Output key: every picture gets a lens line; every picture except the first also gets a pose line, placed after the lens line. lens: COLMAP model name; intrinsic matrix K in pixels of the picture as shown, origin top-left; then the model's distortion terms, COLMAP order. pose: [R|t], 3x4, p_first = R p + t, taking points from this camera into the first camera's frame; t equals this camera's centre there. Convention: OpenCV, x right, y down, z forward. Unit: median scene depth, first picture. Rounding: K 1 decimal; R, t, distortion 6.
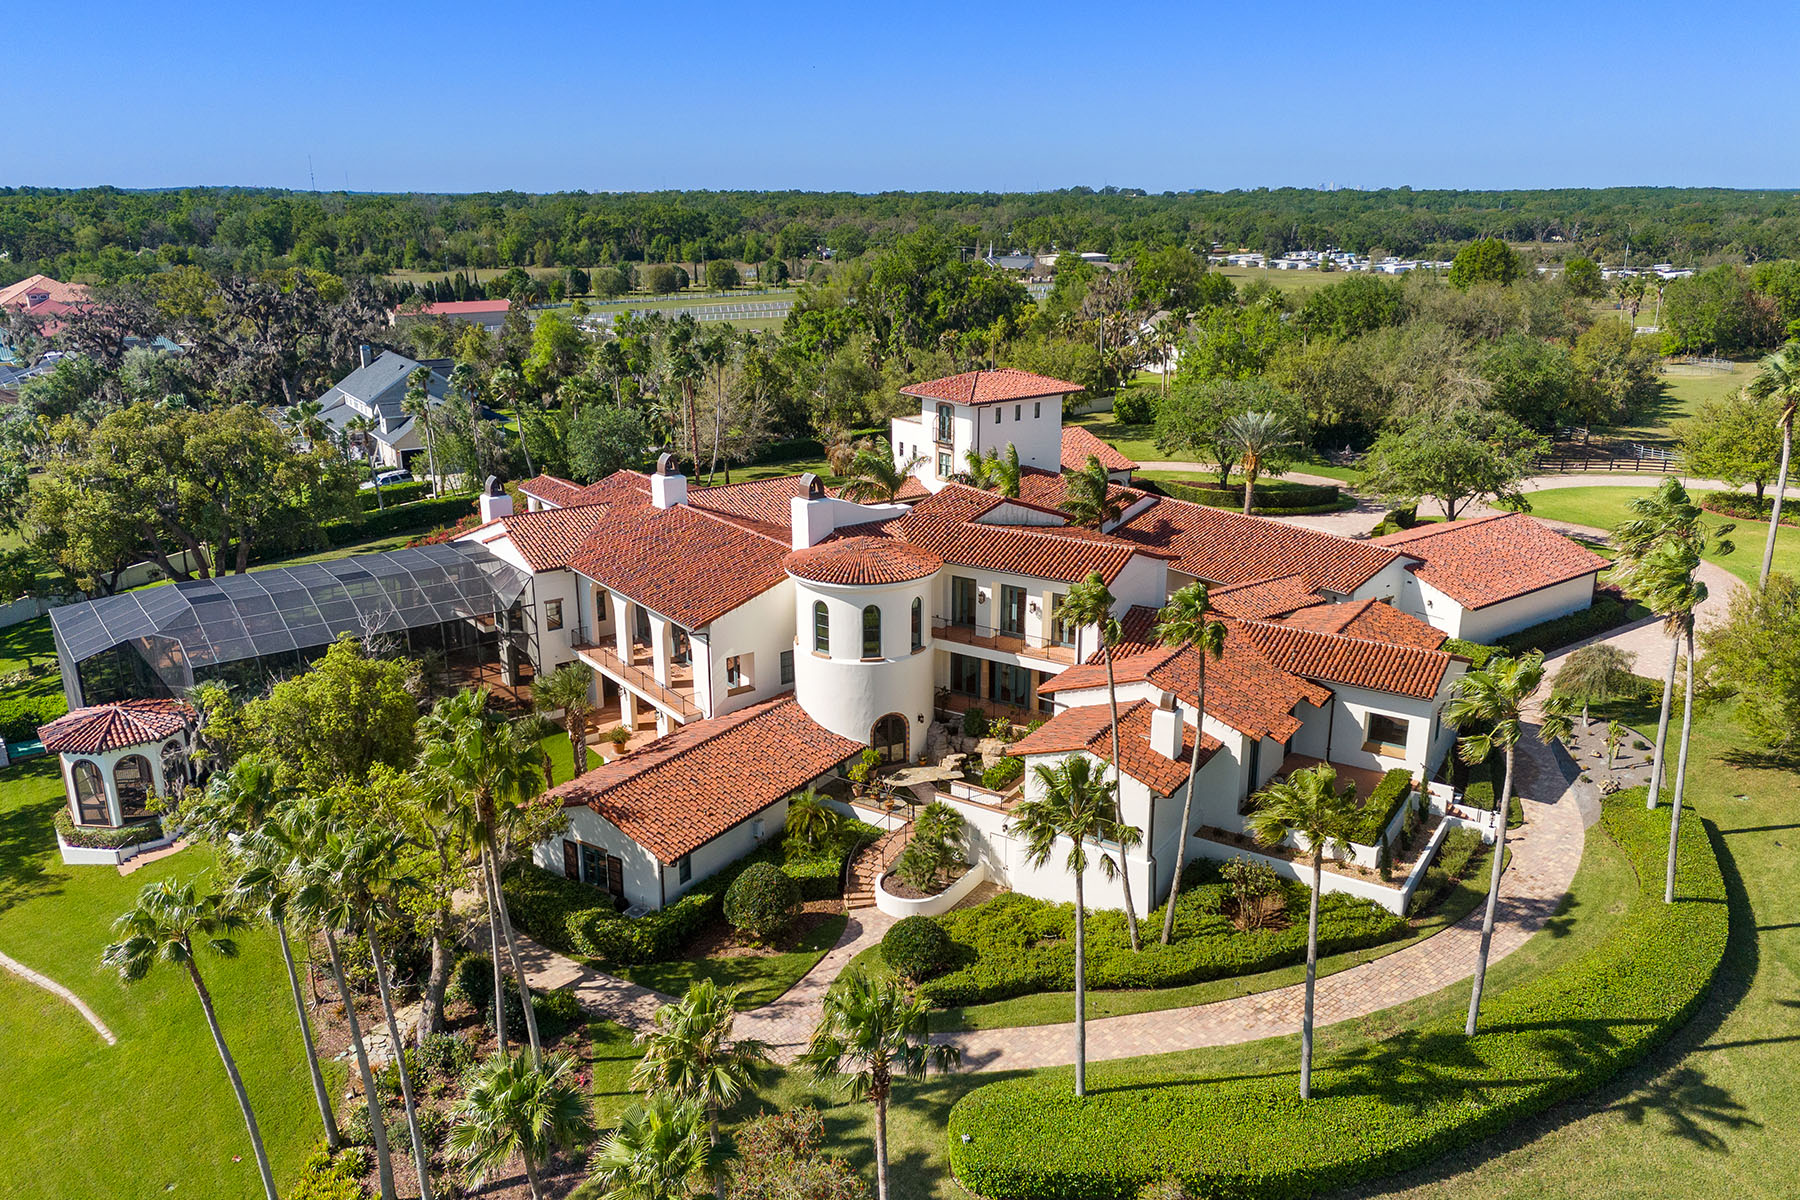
lens RADIAL K [[1316.4, 0, 900.0], [0, 1316.4, 600.0], [0, 0, 1]] dist [0.070031, -0.069068]
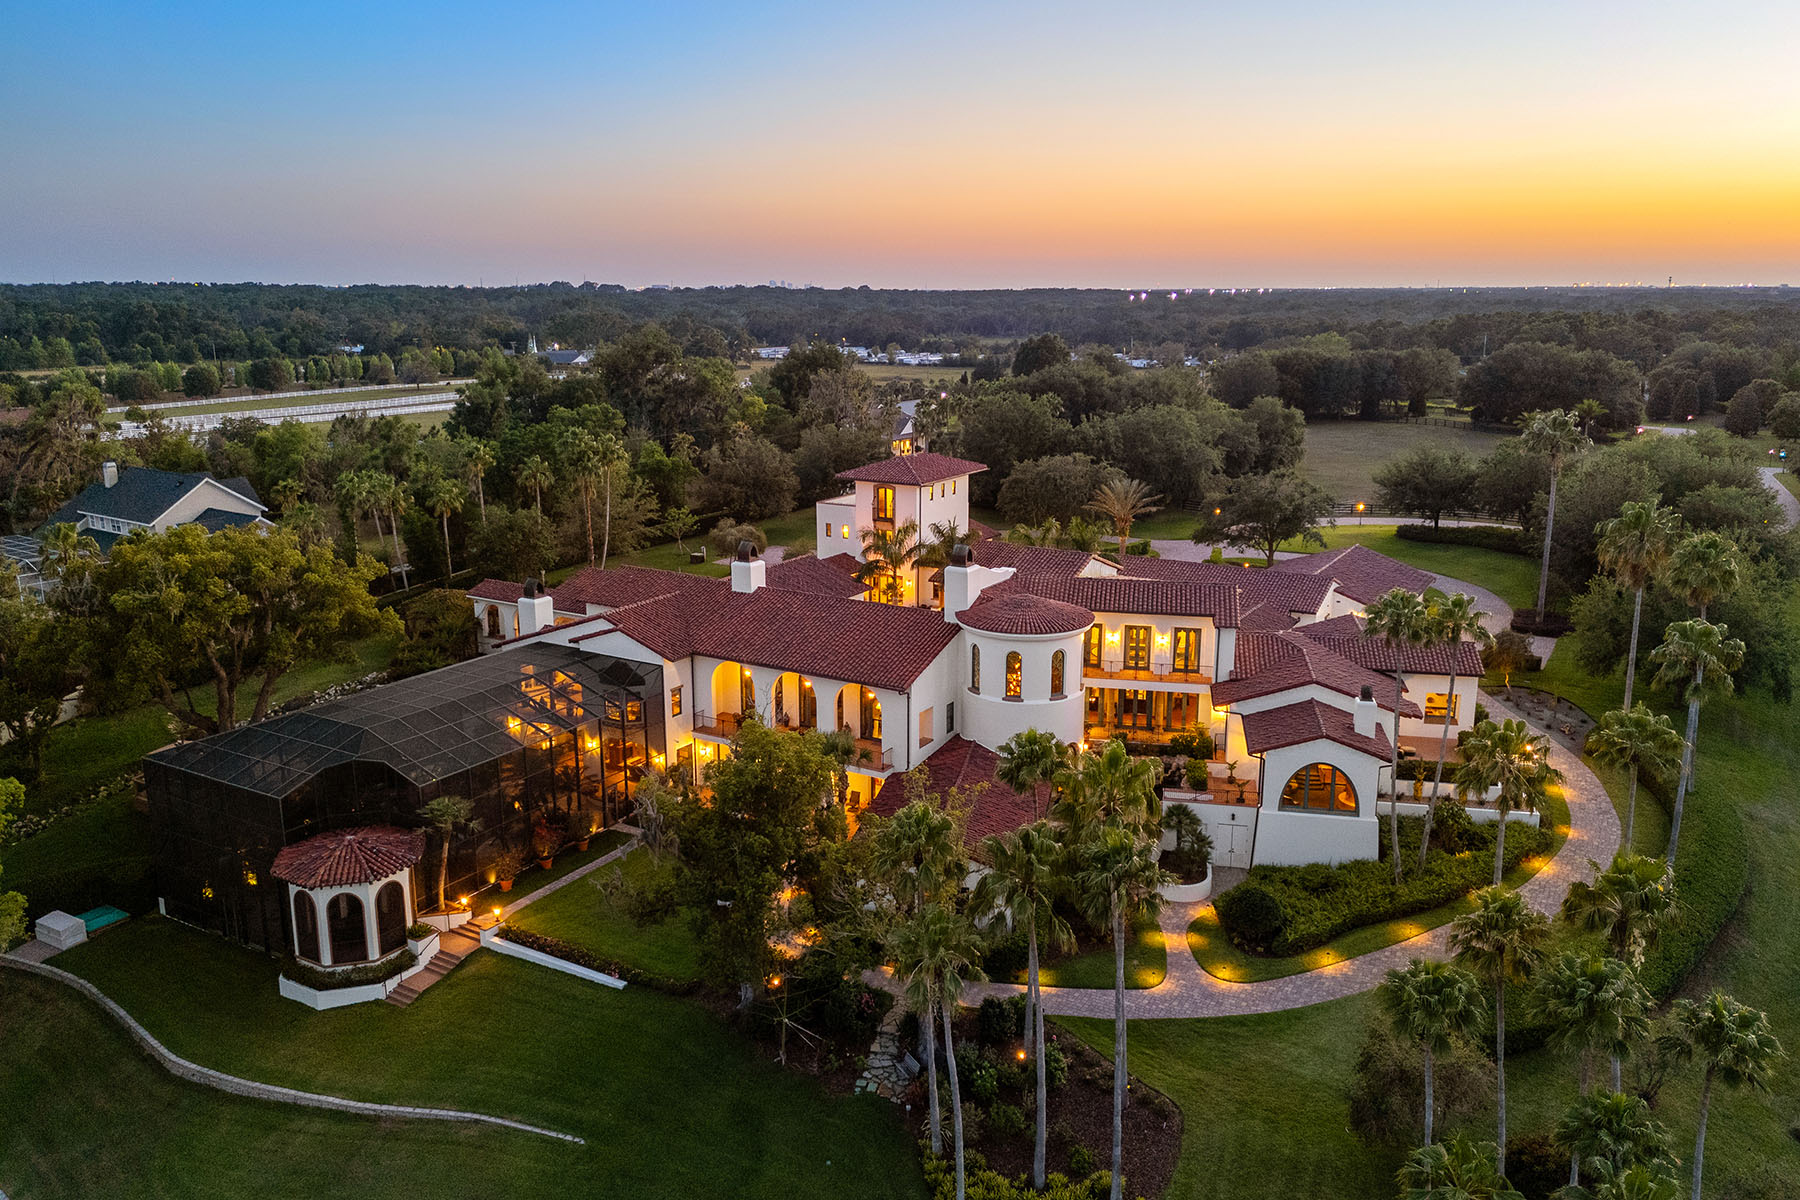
lens RADIAL K [[1329.6, 0, 900.0], [0, 1329.6, 600.0], [0, 0, 1]] dist [0.055982, -0.002662]
pose [[0.929612, -0.081670, 0.359376, -0.548957], [0.106050, 0.993171, -0.048620, 0.002400], [-0.352952, 0.083310, 0.931925, -0.042520]]
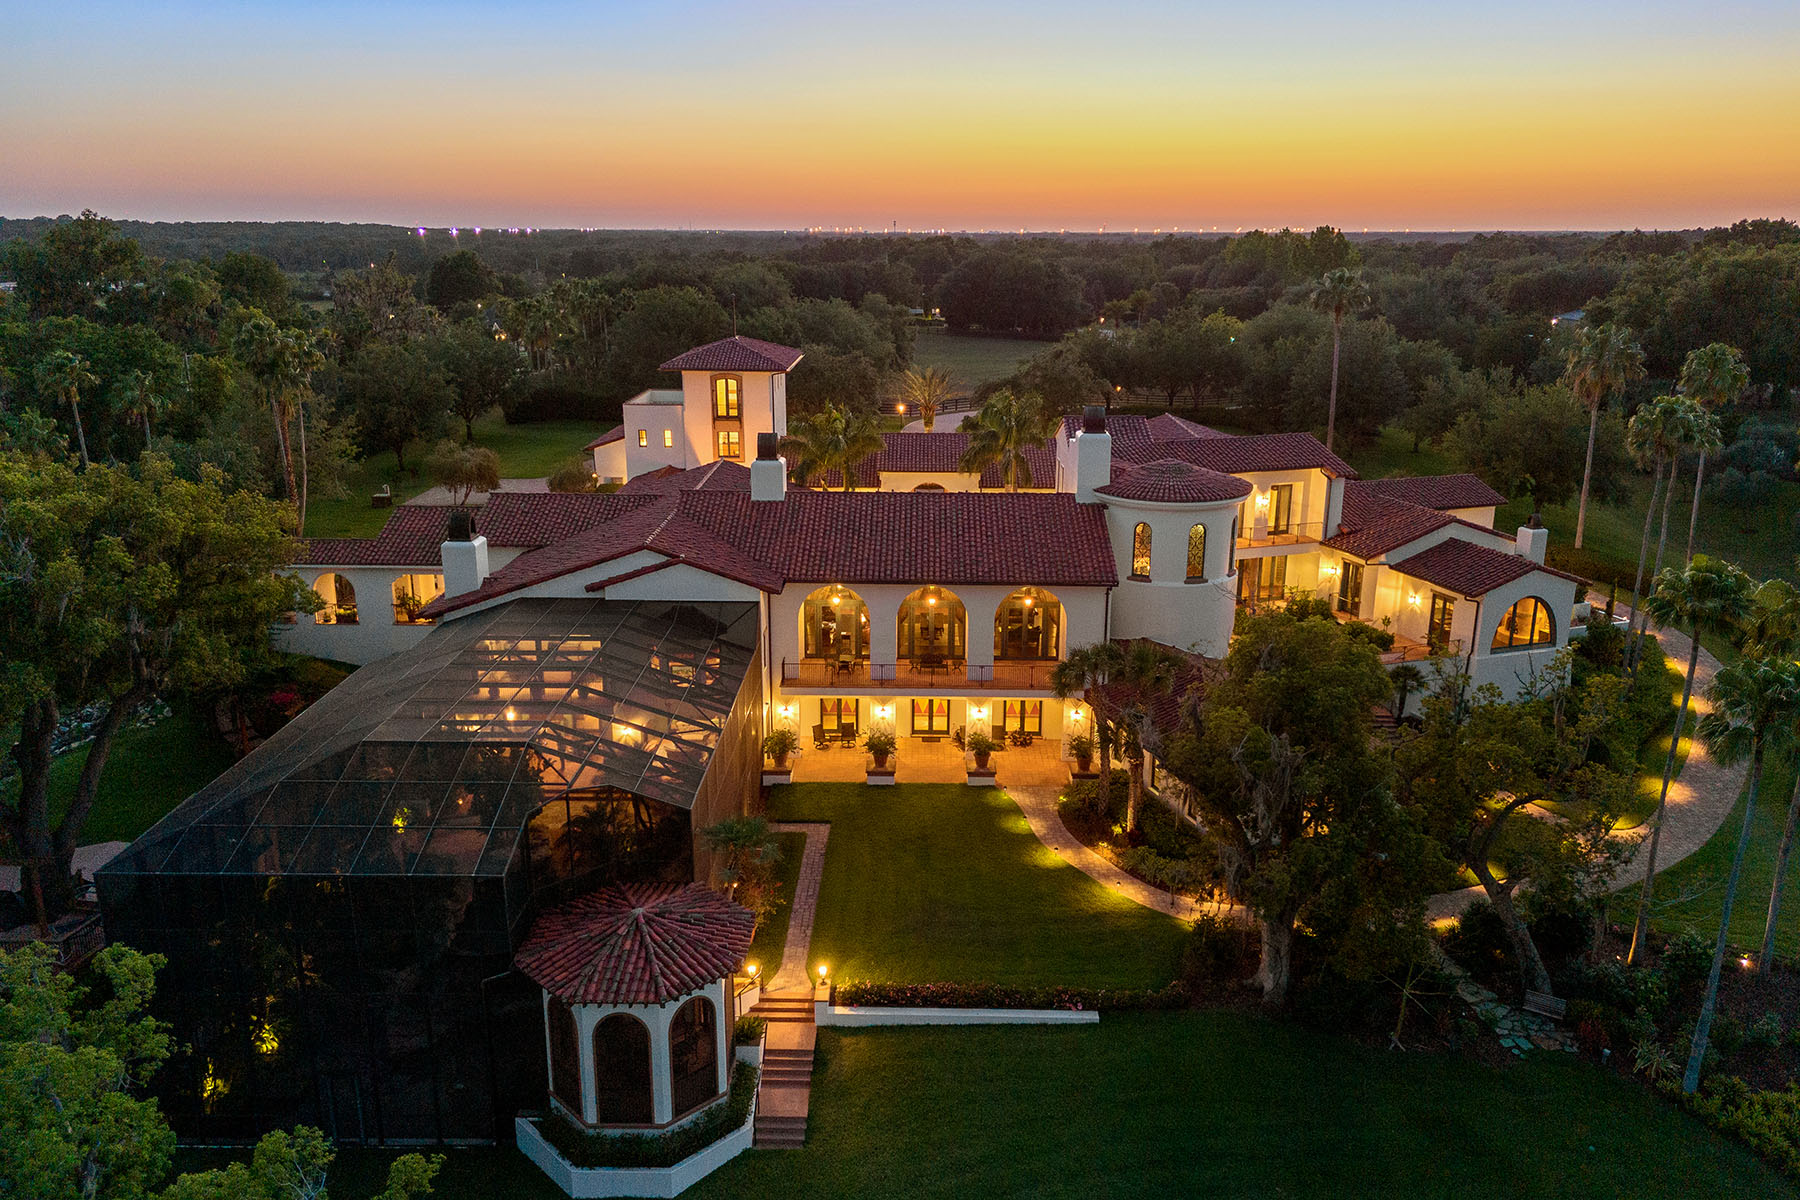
lens RADIAL K [[1316.4, 0, 900.0], [0, 1316.4, 600.0], [0, 0, 1]] dist [0.070031, -0.069068]
pose [[0.619353, -0.206962, 0.757343, -0.917419], [0.225788, 0.970832, 0.080654, -0.069445], [-0.751945, 0.121046, 0.648017, 0.522585]]
